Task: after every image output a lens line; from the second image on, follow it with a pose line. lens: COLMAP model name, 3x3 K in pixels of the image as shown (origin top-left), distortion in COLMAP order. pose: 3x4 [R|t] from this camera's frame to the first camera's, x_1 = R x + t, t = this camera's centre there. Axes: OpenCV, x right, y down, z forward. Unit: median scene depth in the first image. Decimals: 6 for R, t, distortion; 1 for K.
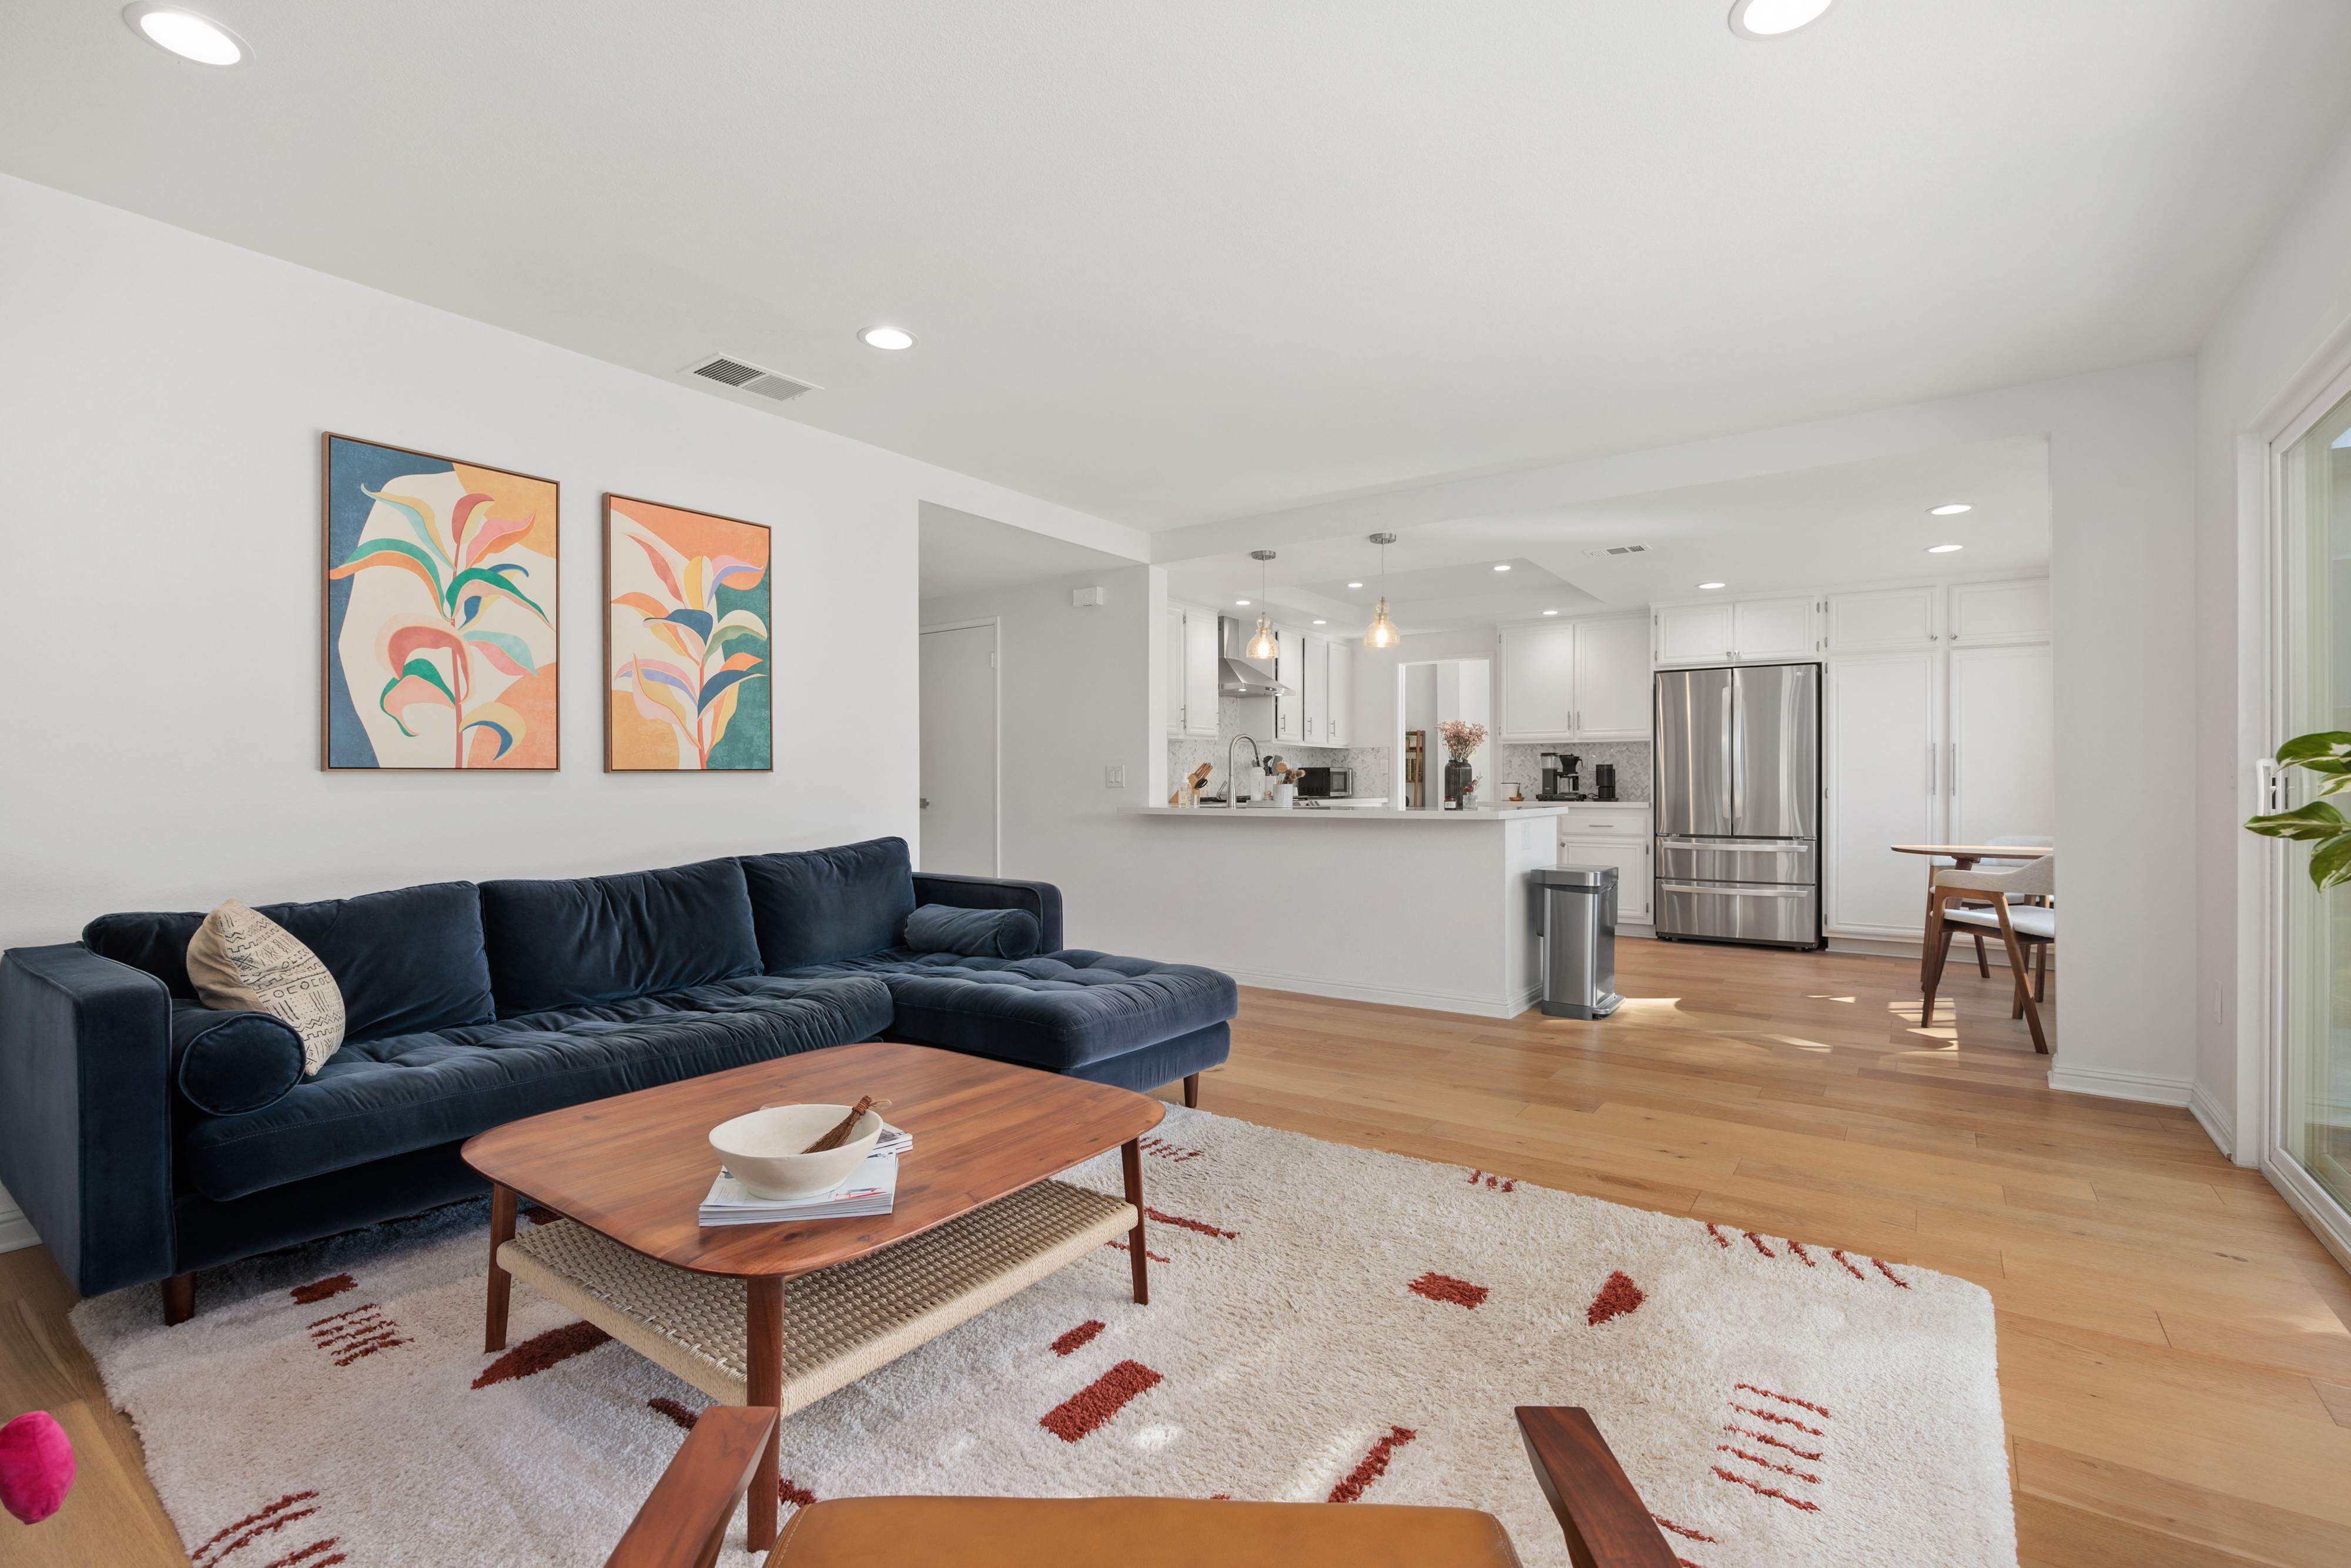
lens RADIAL K [[1064.1, 0, 1162.8], [0, 1064.1, 780.7], [0, 0, 1]] dist [-0.014334, 0.000096]
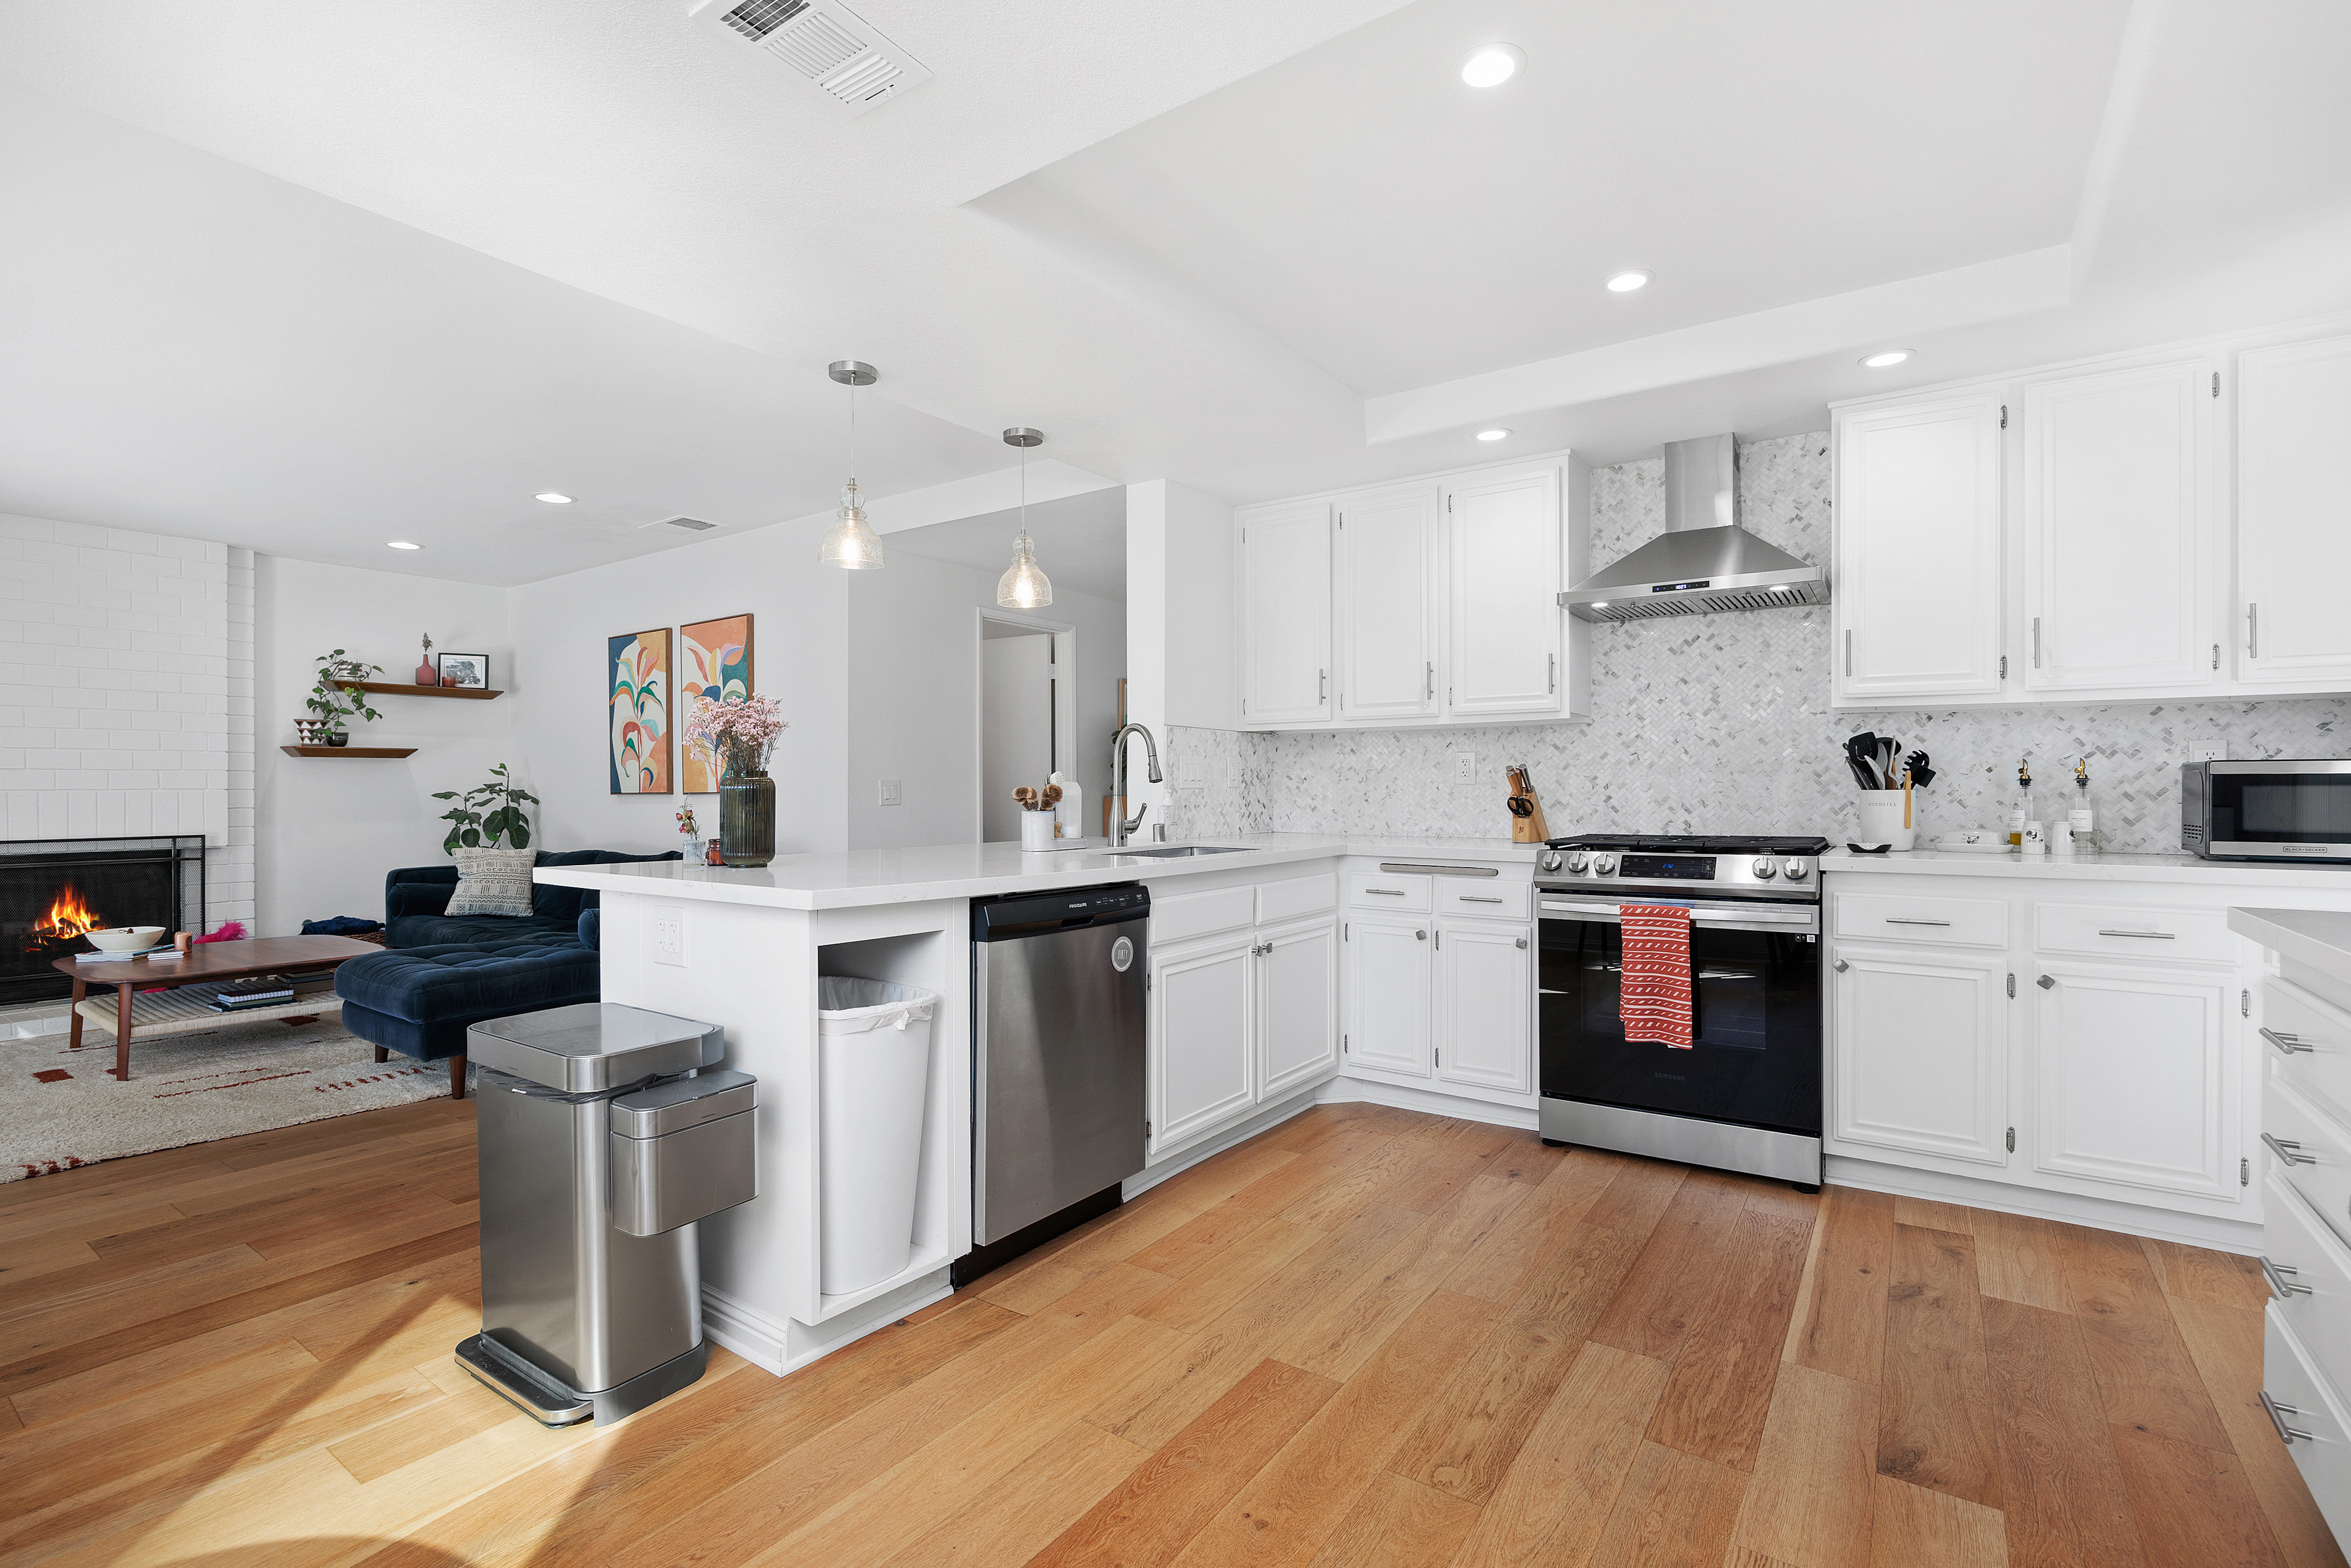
lens RADIAL K [[1064.1, 0, 1166.1], [0, 1064.1, 788.7], [0, 0, 1]] dist [-0.014334, 0.000096]
pose [[0.010816, 0.002846, -0.999937, 0.587235], [0.006341, 0.999976, 0.002914, -0.008375], [0.999921, -0.006373, 0.010798, 0.890248]]
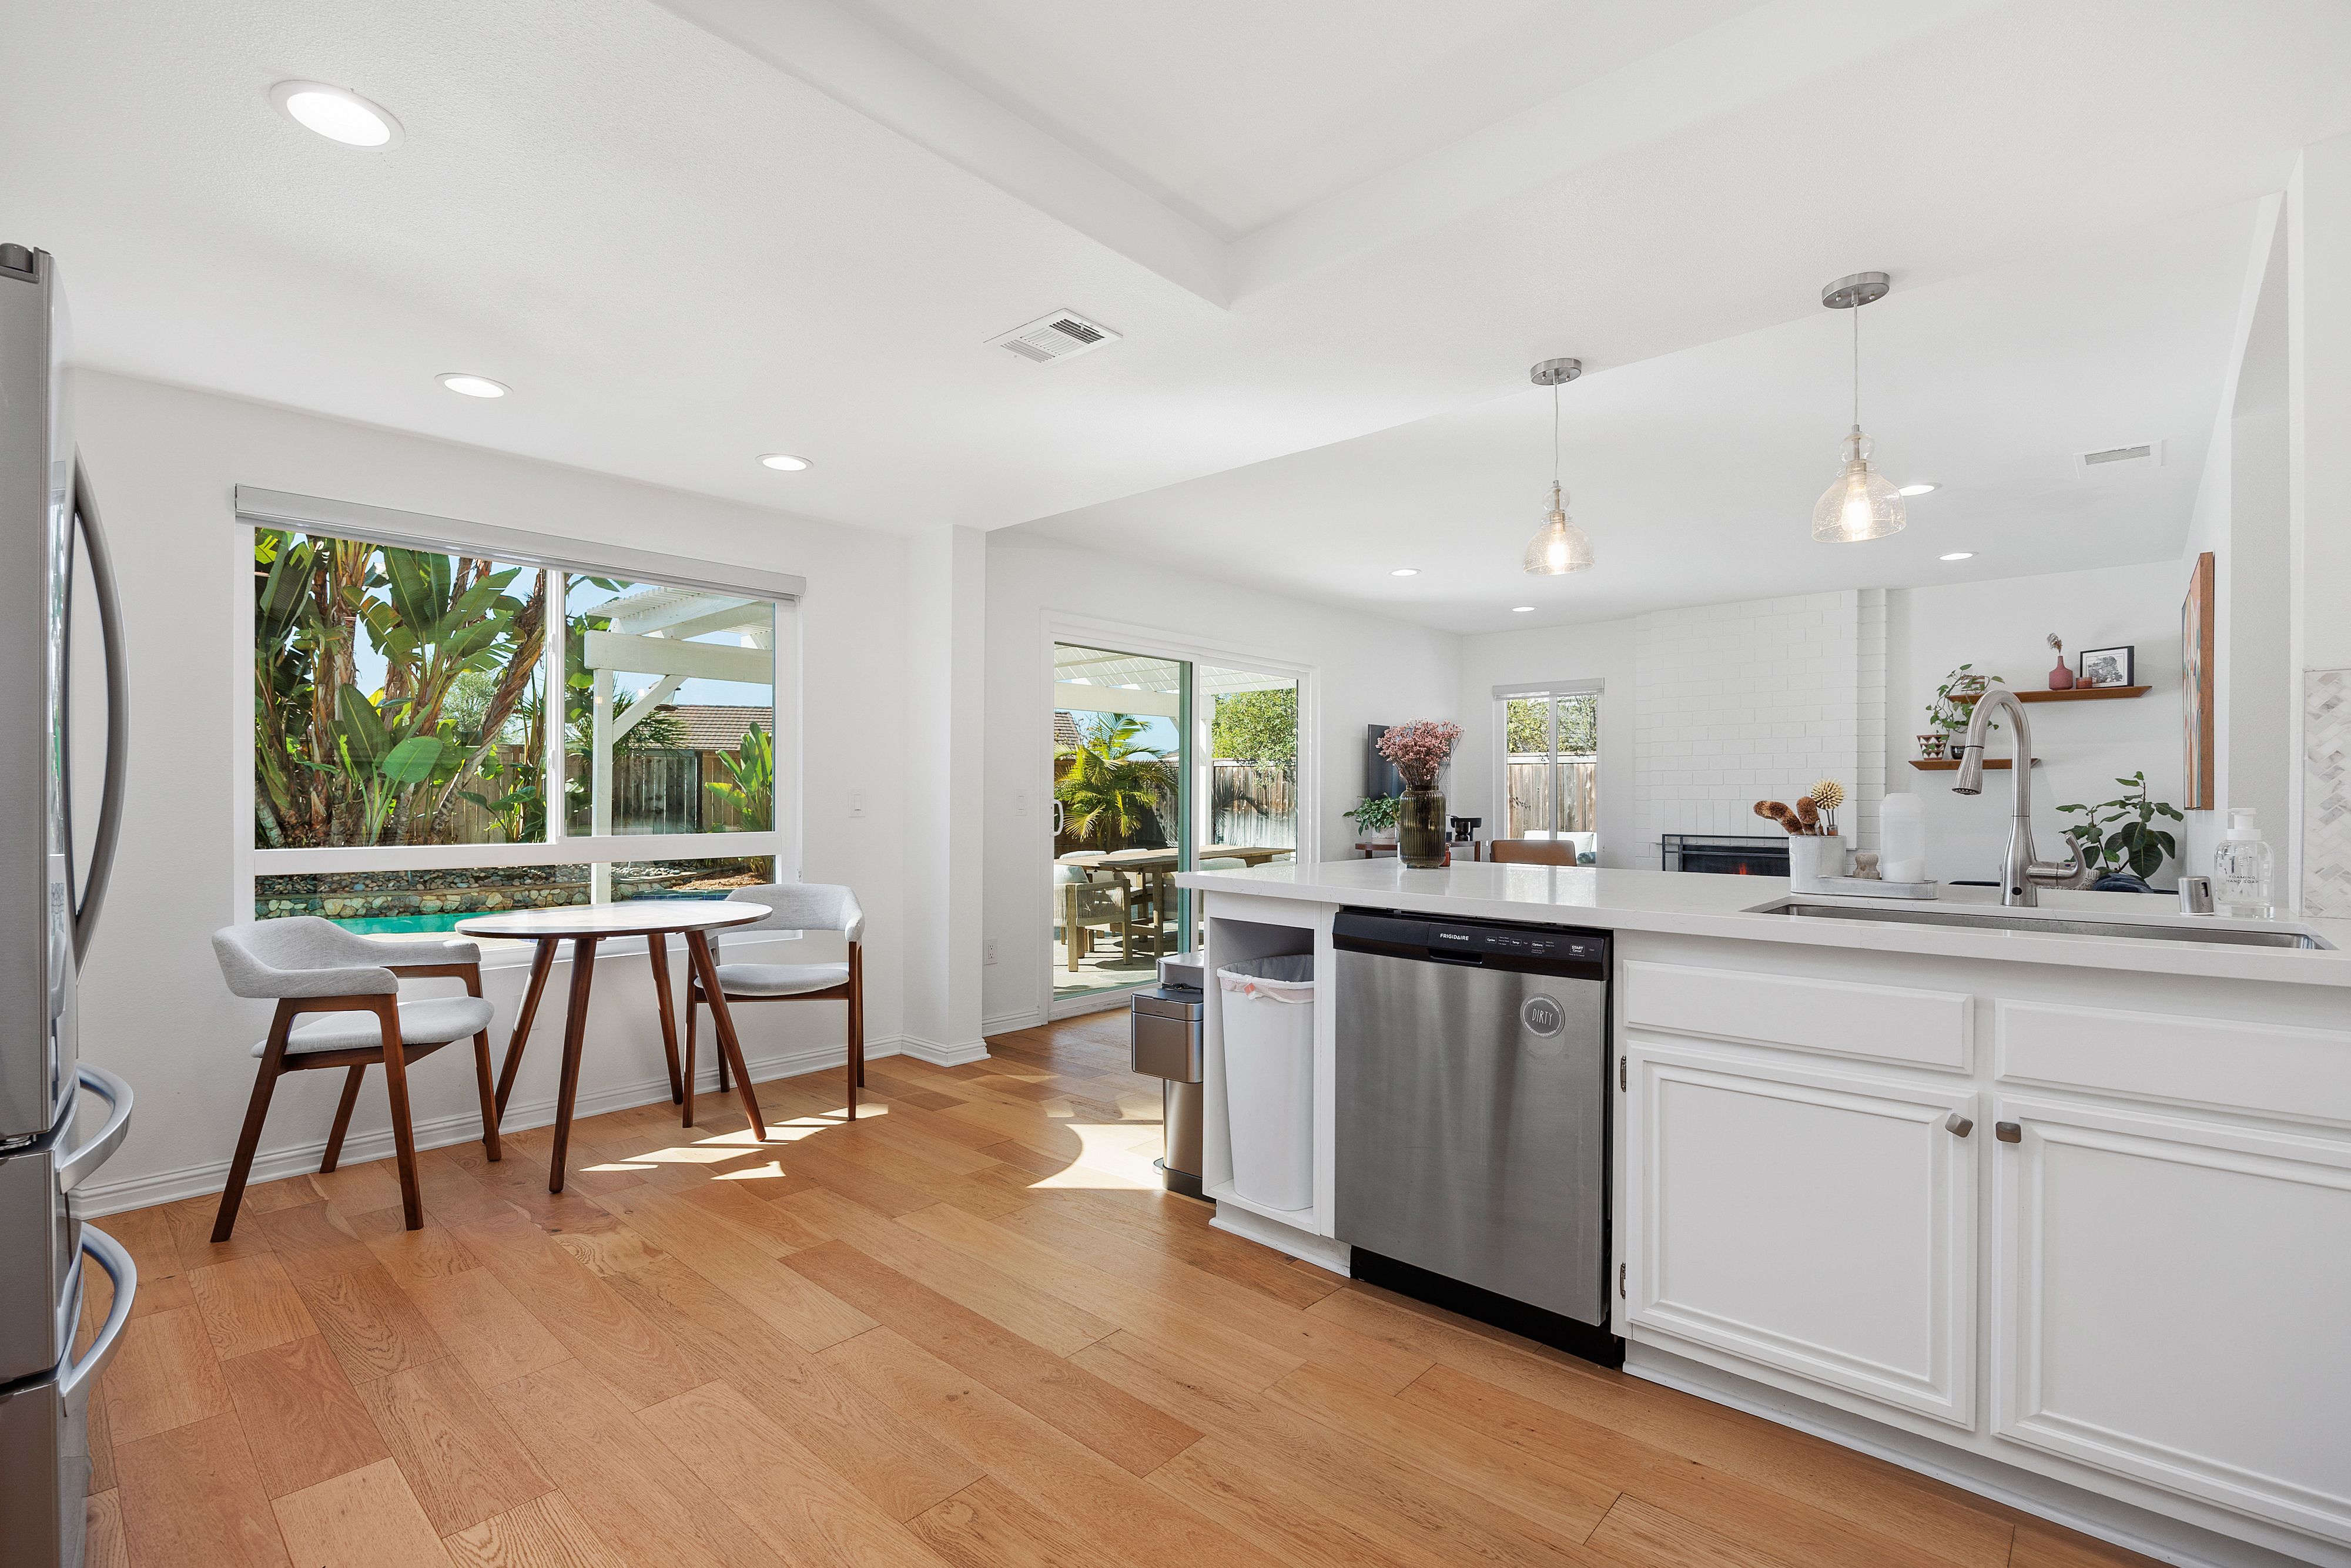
lens RADIAL K [[1064.1, 0, 1167.1], [0, 1064.1, 800.8], [0, 0, 1]] dist [-0.014334, 0.000096]
pose [[-0.994840, -0.002595, 0.101424, 0.255877], [-0.002728, 0.999996, -0.001169, -0.007092], [-0.101420, -0.001439, -0.994843, 1.204363]]
